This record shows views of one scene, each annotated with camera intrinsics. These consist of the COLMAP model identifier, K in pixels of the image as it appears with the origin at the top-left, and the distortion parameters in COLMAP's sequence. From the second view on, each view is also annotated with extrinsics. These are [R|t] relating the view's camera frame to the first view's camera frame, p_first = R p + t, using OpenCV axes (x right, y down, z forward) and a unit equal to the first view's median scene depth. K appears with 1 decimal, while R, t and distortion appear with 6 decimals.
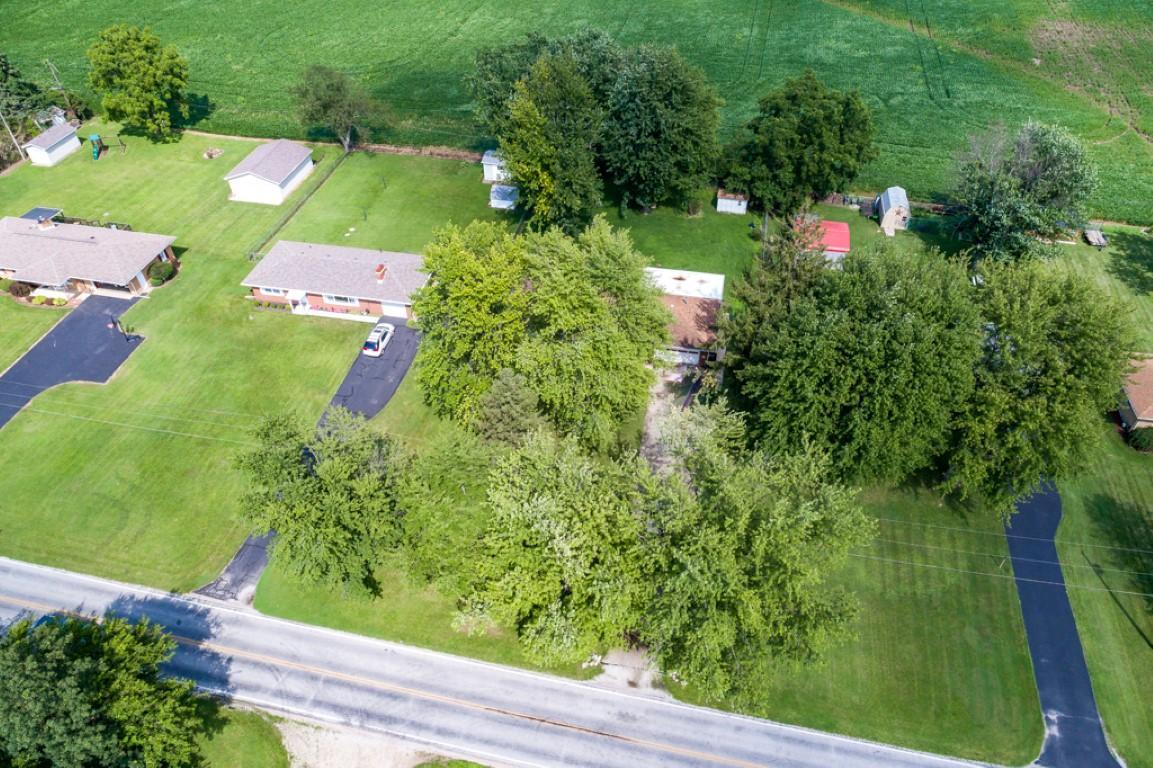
lens RADIAL K [[793.4, 0, 584.2], [0, 793.4, 384.1], [0, 0, 1]] dist [-0.000386, -0.000181]
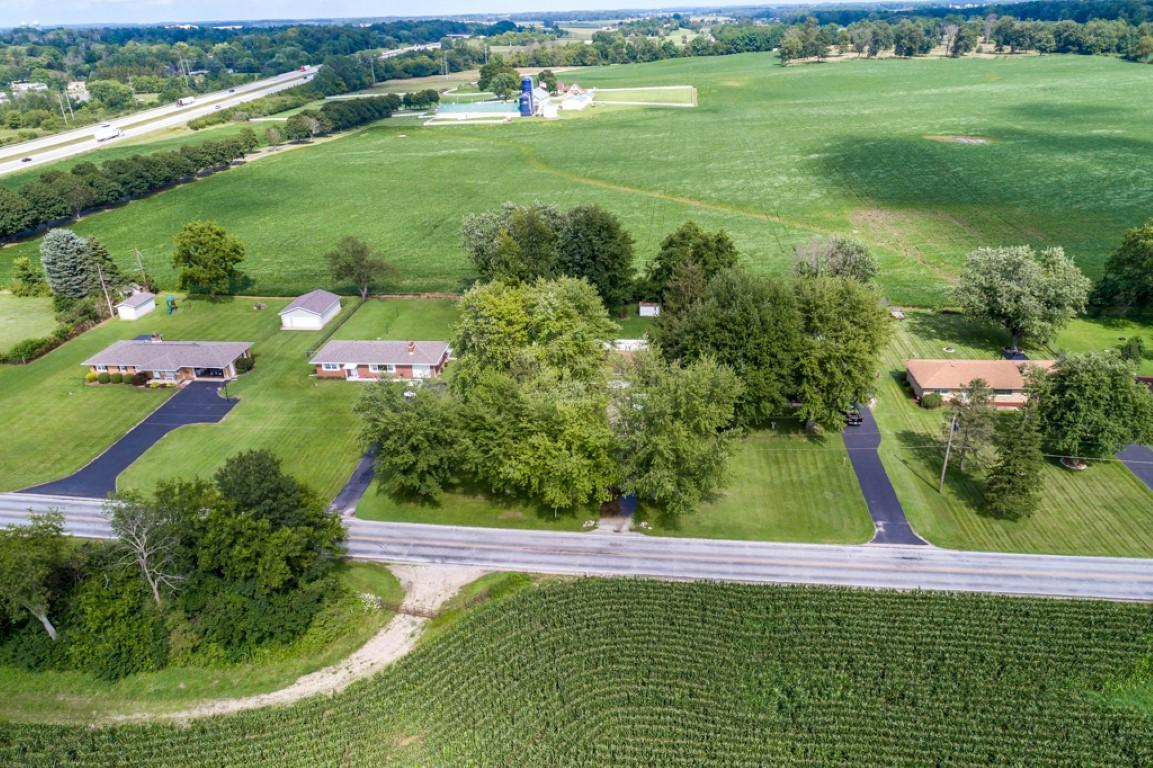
lens RADIAL K [[770.7, 0, 576.5], [0, 770.7, 384.0], [0, 0, 1]] dist [-0.004415, 0.000643]
pose [[0.994885, -0.056251, 0.083903, -0.077142], [0.077781, 0.956551, -0.280997, 0.317367], [-0.064451, 0.286086, 0.956034, -0.308251]]
